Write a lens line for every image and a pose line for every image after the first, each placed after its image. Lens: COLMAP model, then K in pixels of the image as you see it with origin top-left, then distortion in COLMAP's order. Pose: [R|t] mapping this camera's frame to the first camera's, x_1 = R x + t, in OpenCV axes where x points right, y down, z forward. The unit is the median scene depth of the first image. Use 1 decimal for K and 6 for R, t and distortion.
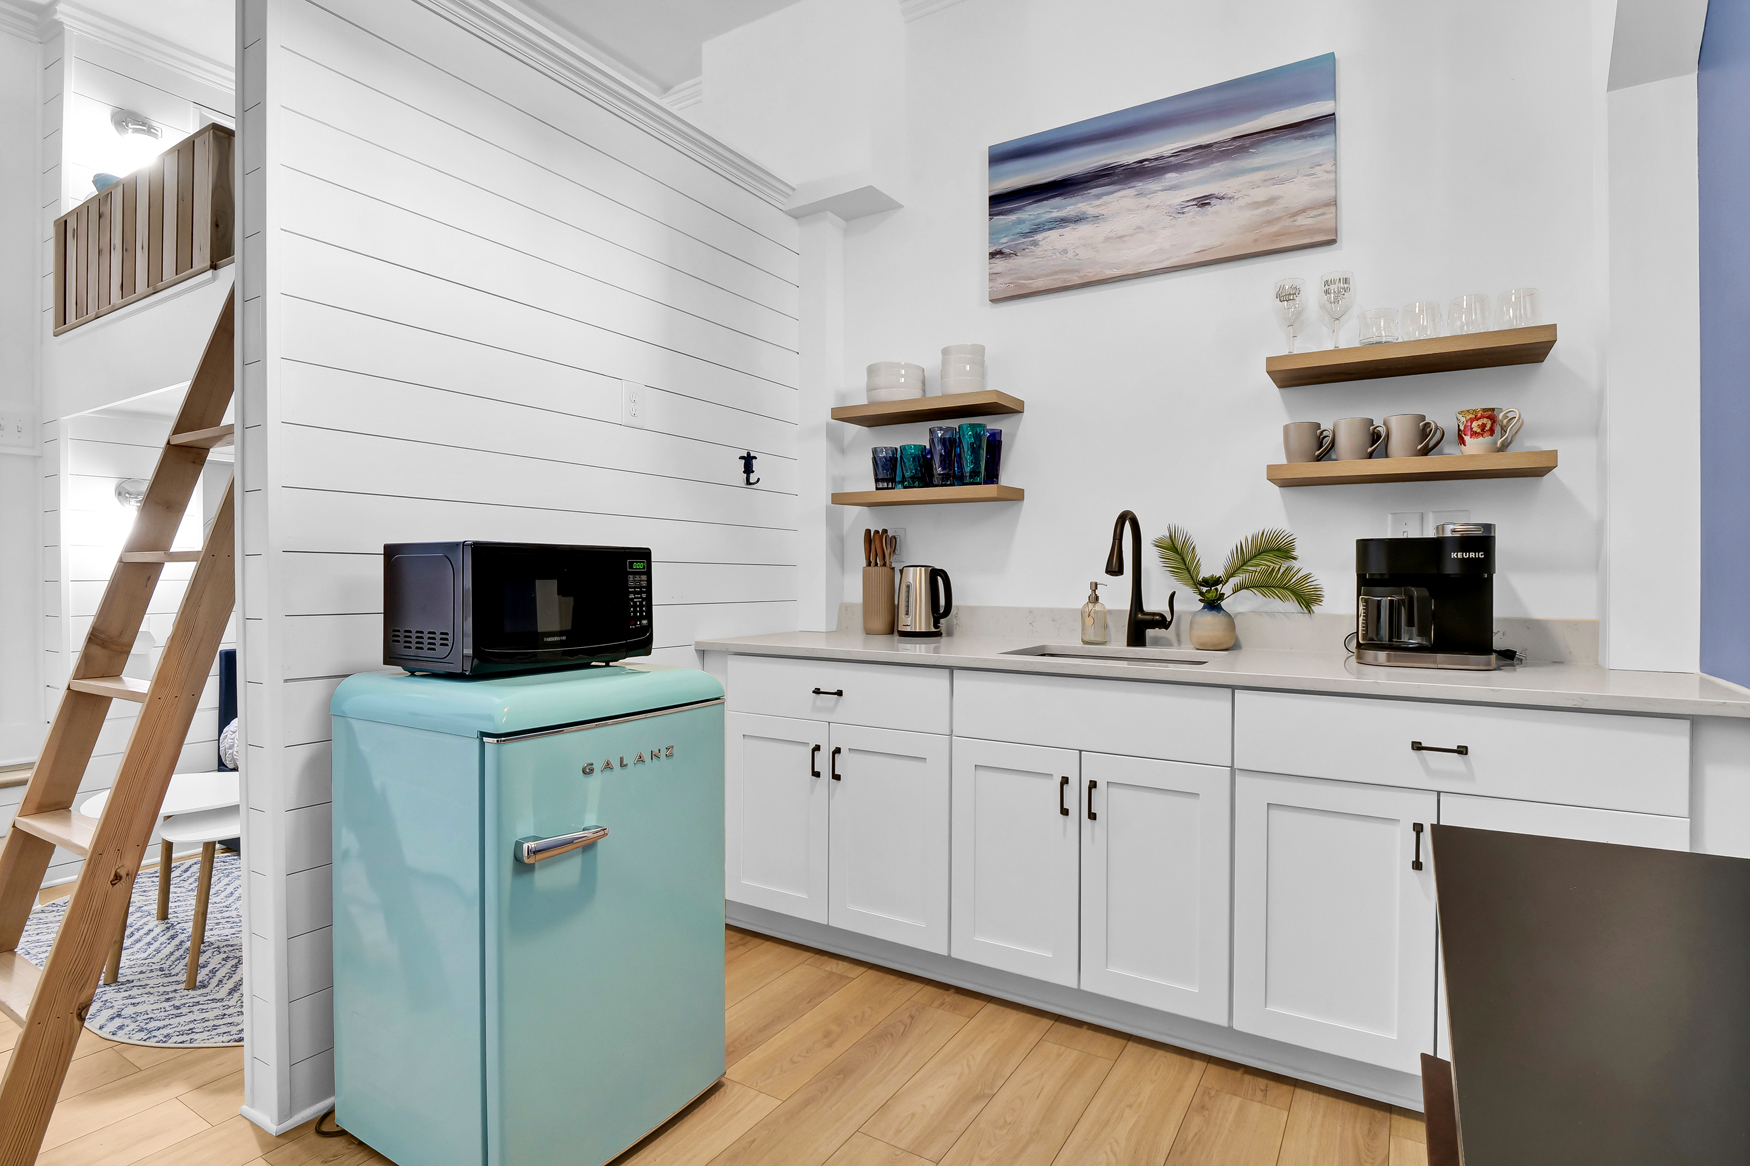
lens RADIAL K [[876.4, 0, 875.0], [0, 876.4, 583.0], [0, 0, 1]] dist [0.019094, -0.019241]
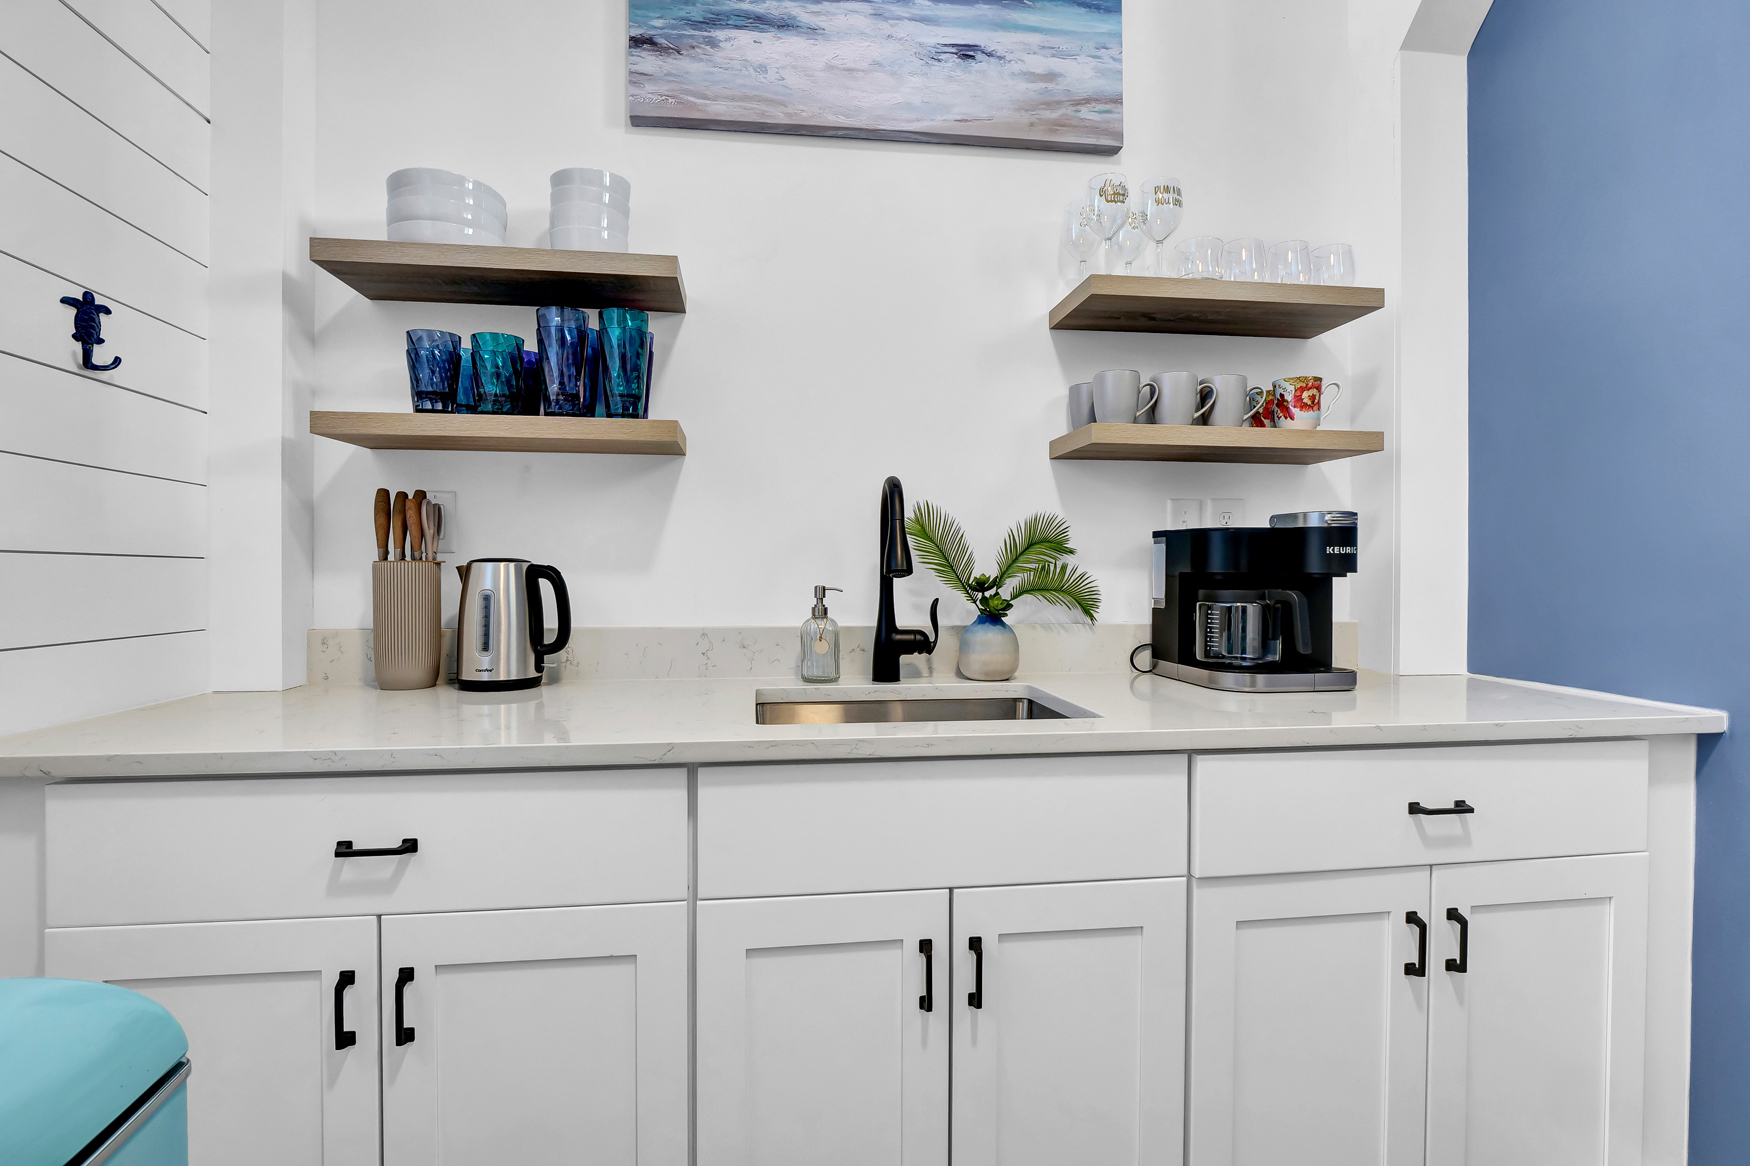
lens RADIAL K [[849.2, 0, 875.0], [0, 849.2, 583.0], [0, 0, 1]] dist [-0.001807, -0.014388]
pose [[0.777472, -0.010421, 0.628831, -0.117064], [0.008276, 0.999946, 0.006339, -0.007195], [-0.628862, 0.000276, 0.777516, 0.496163]]
